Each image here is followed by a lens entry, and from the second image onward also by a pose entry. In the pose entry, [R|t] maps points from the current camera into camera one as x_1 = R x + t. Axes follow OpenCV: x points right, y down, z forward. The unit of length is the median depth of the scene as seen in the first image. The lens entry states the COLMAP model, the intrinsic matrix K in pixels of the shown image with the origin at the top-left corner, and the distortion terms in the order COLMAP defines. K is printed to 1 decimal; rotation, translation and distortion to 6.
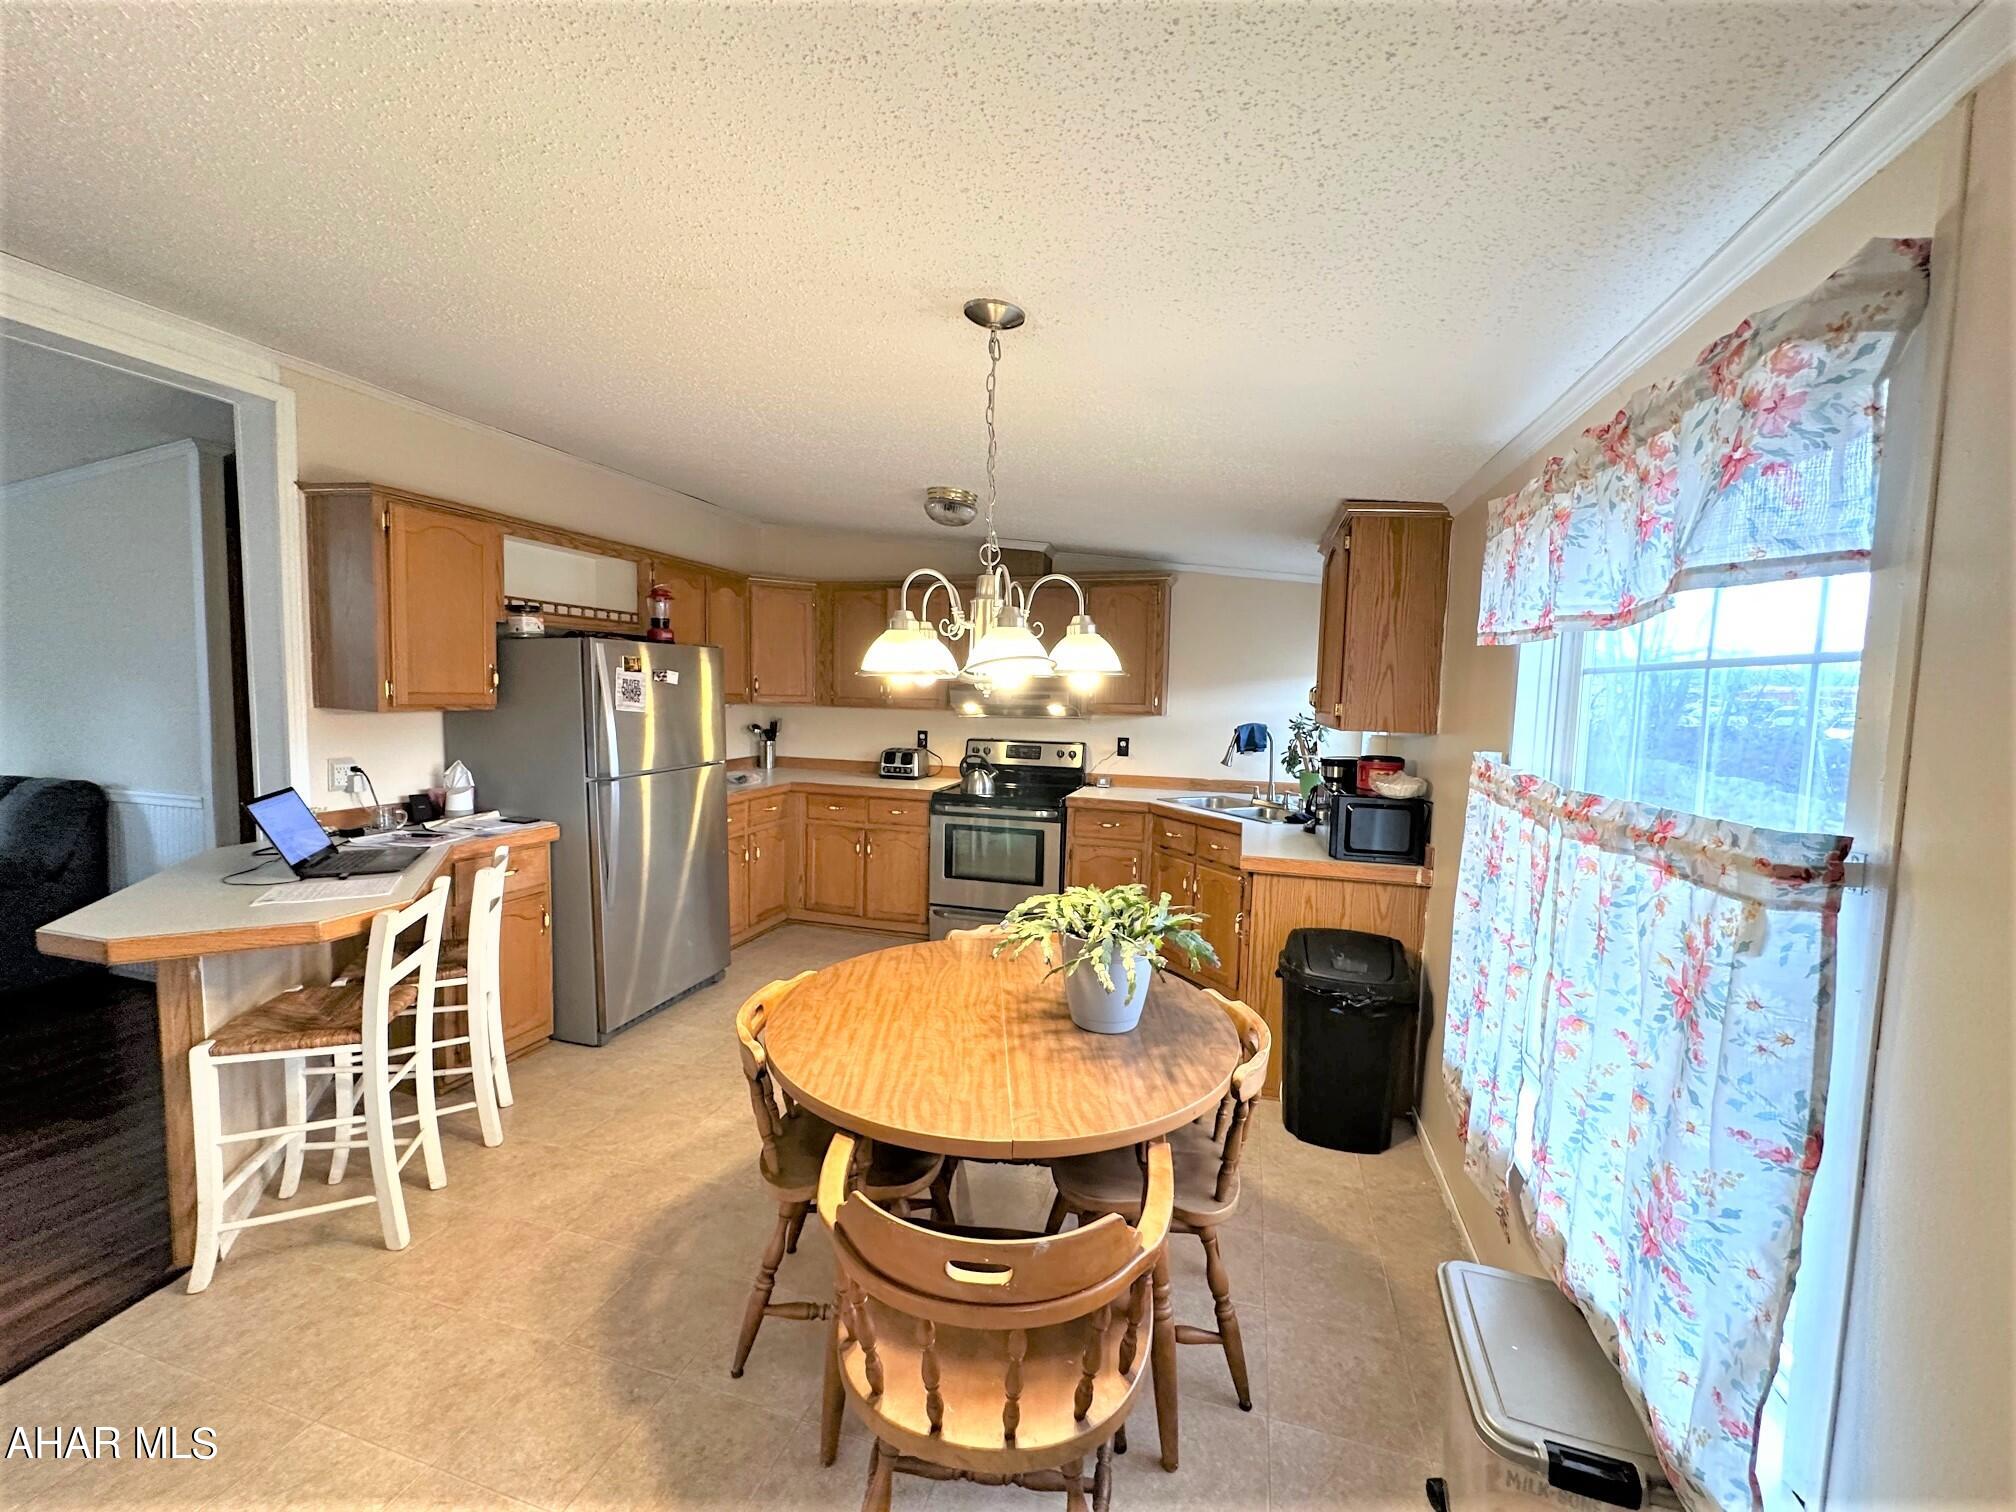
lens RADIAL K [[804.5, 0, 1010.3], [0, 804.5, 757.5], [0, 0, 1]] dist [-0.001524, 0.000636]
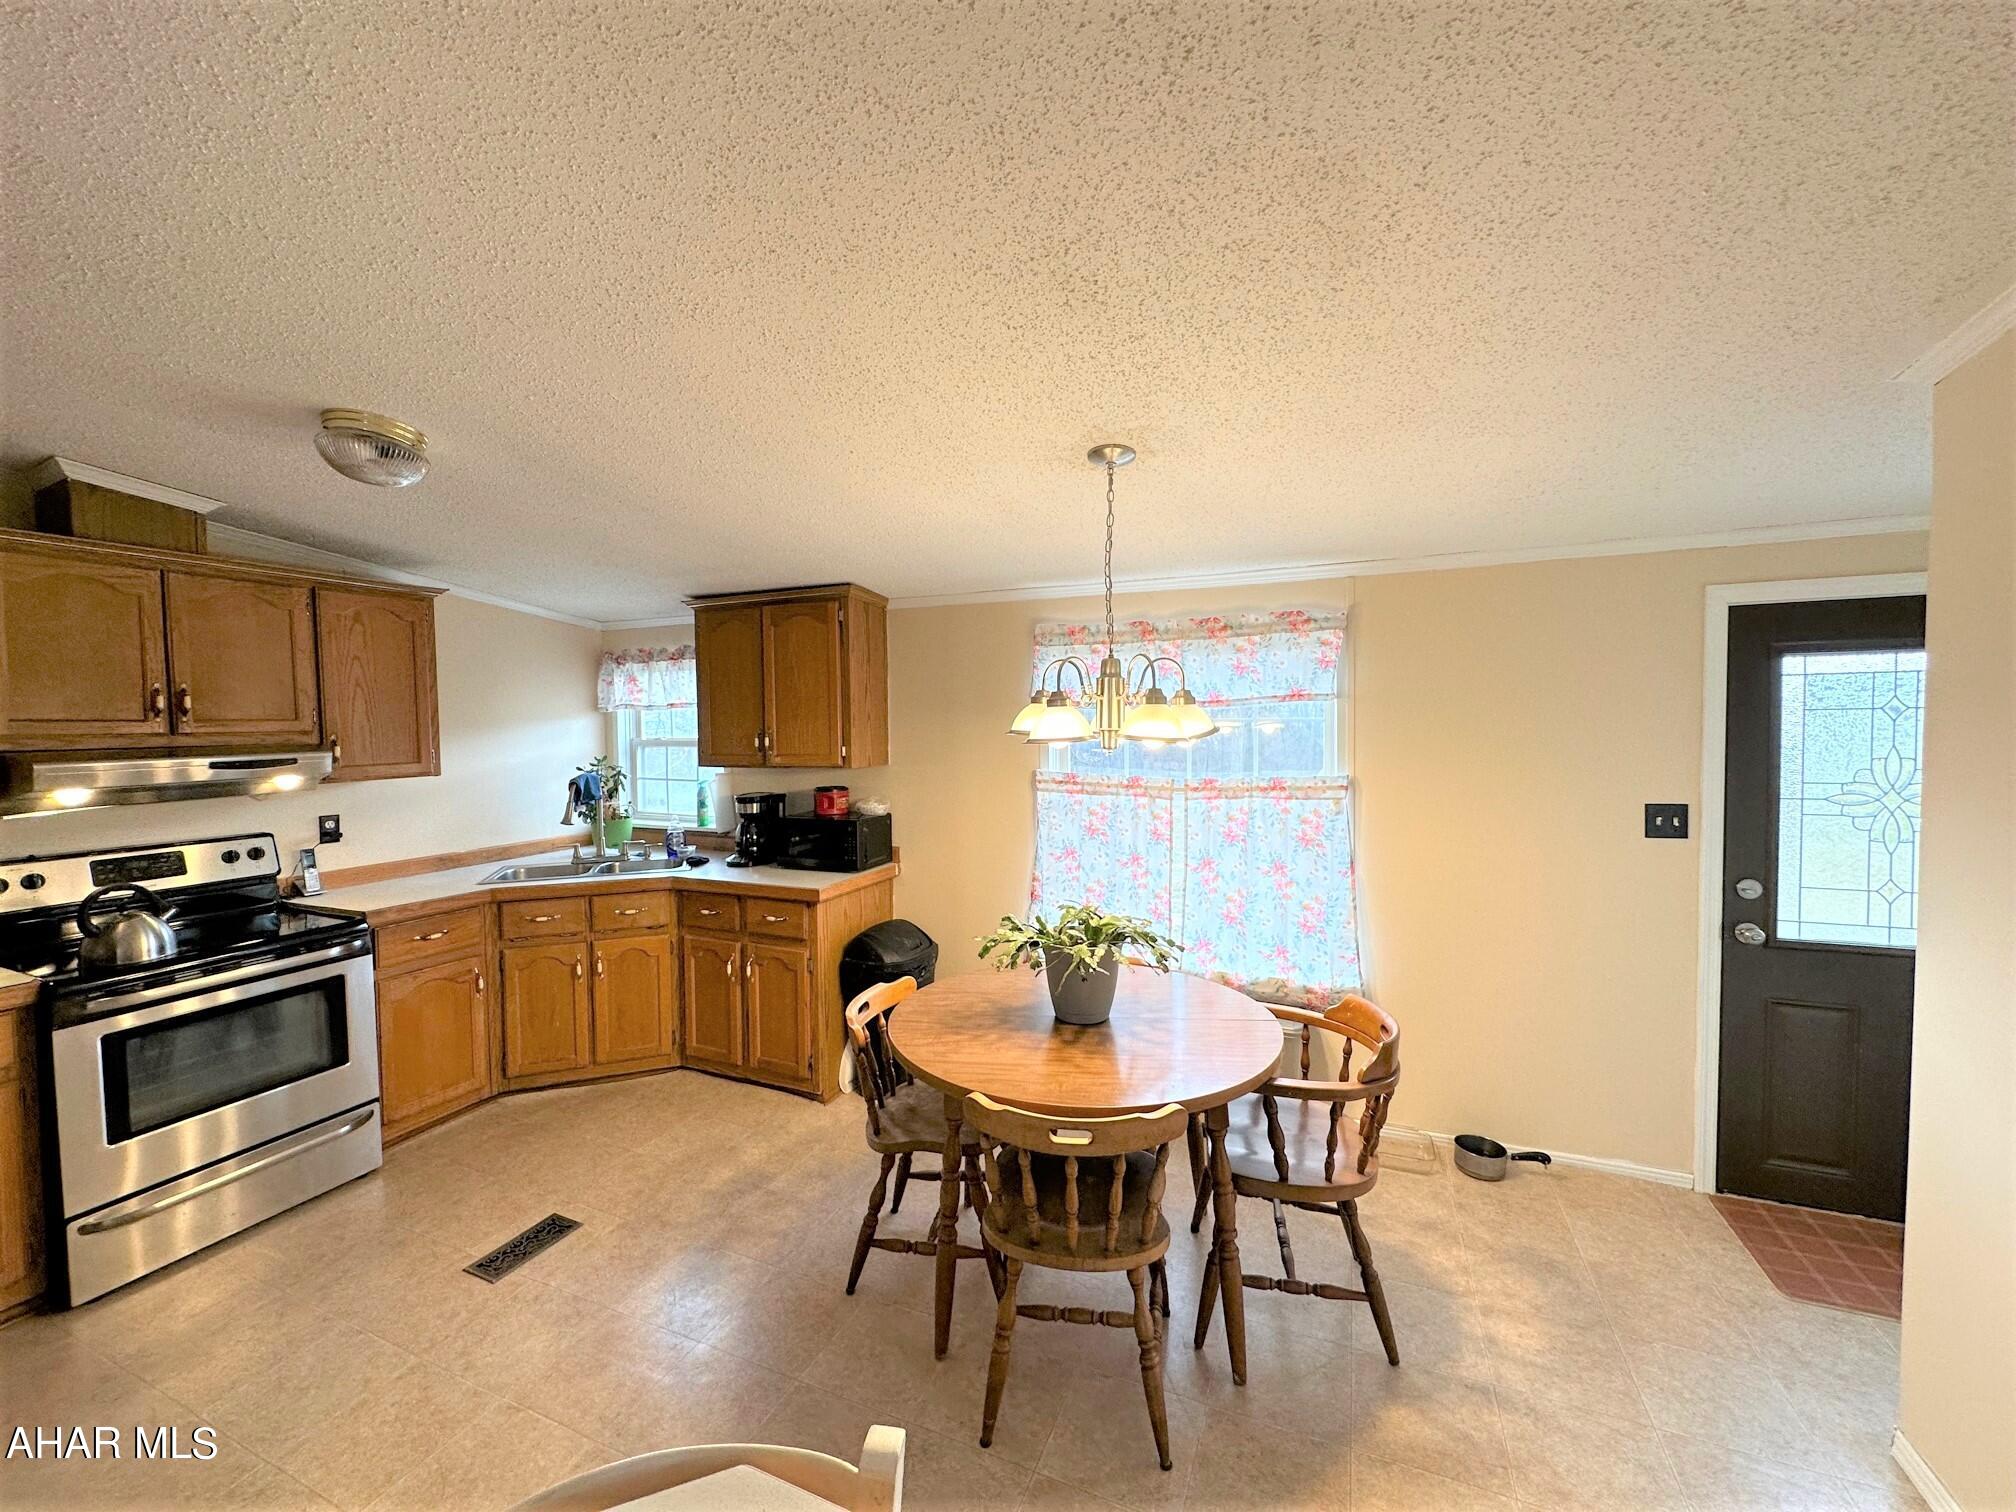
lens RADIAL K [[804.5, 0, 1004.8], [0, 804.5, 747.8], [0, 0, 1]] dist [-0.001524, 0.000636]
pose [[0.115850, -0.049449, 0.992035, -0.486641], [0.095643, 0.994674, 0.038412, -0.056035], [-0.988651, 0.090432, 0.119962, 0.381709]]
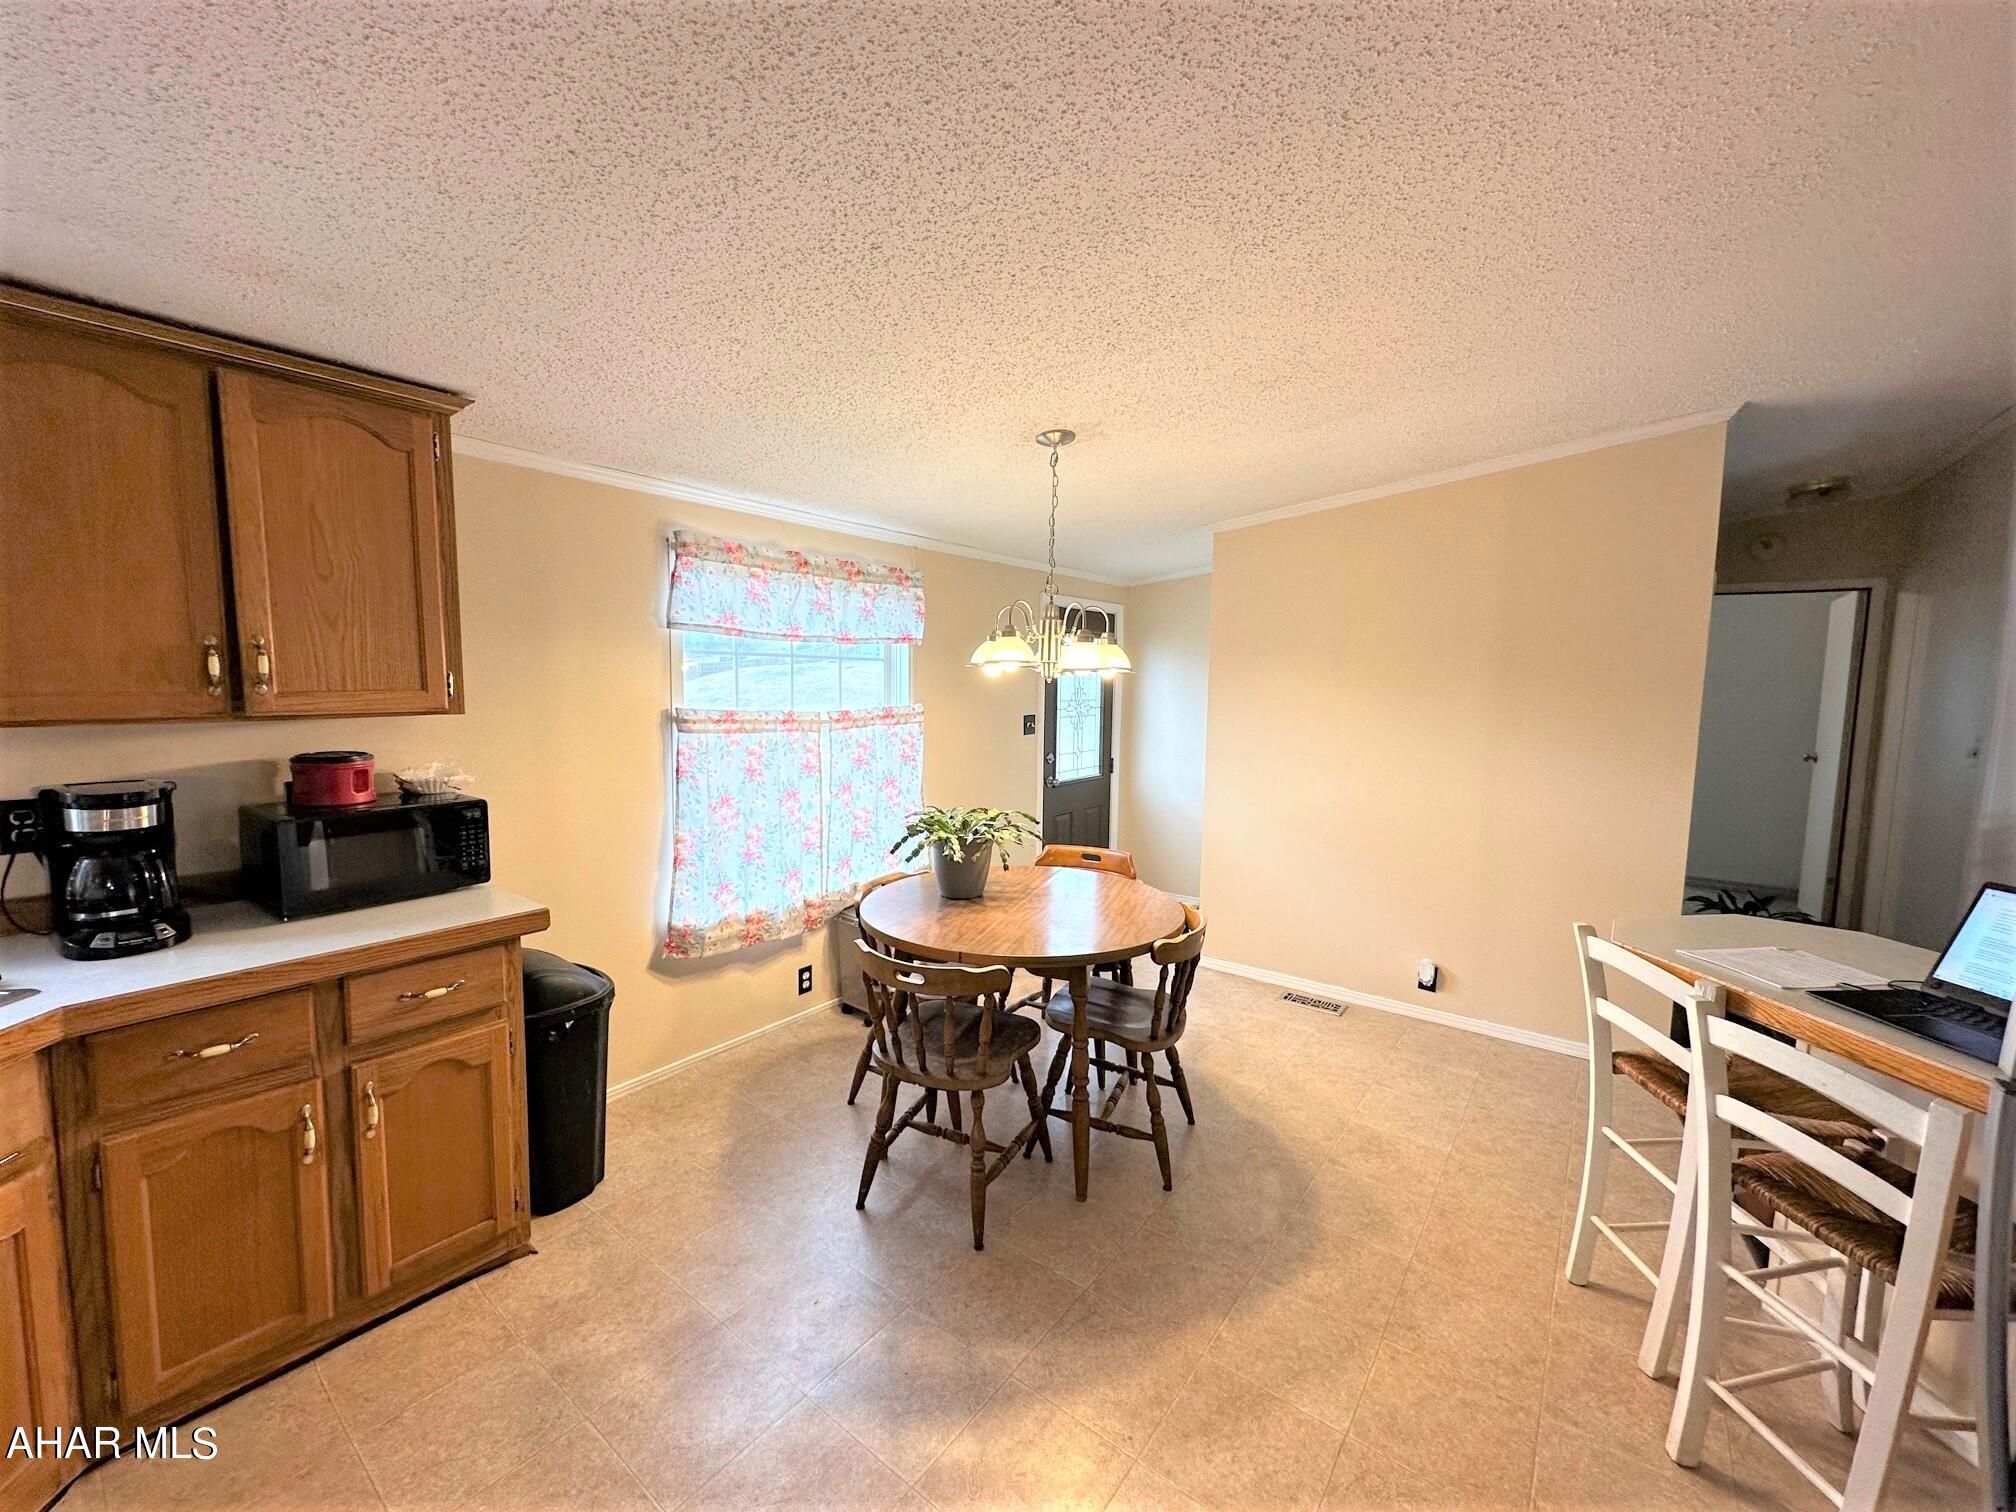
lens RADIAL K [[804.5, 0, 1004.3], [0, 804.5, 752.3], [0, 0, 1]] dist [-0.001524, 0.000636]
pose [[-0.933714, -0.067742, 0.351552, -0.187796], [-0.003962, 0.983831, 0.179055, -0.082921], [-0.357997, 0.165794, -0.918885, 0.938323]]
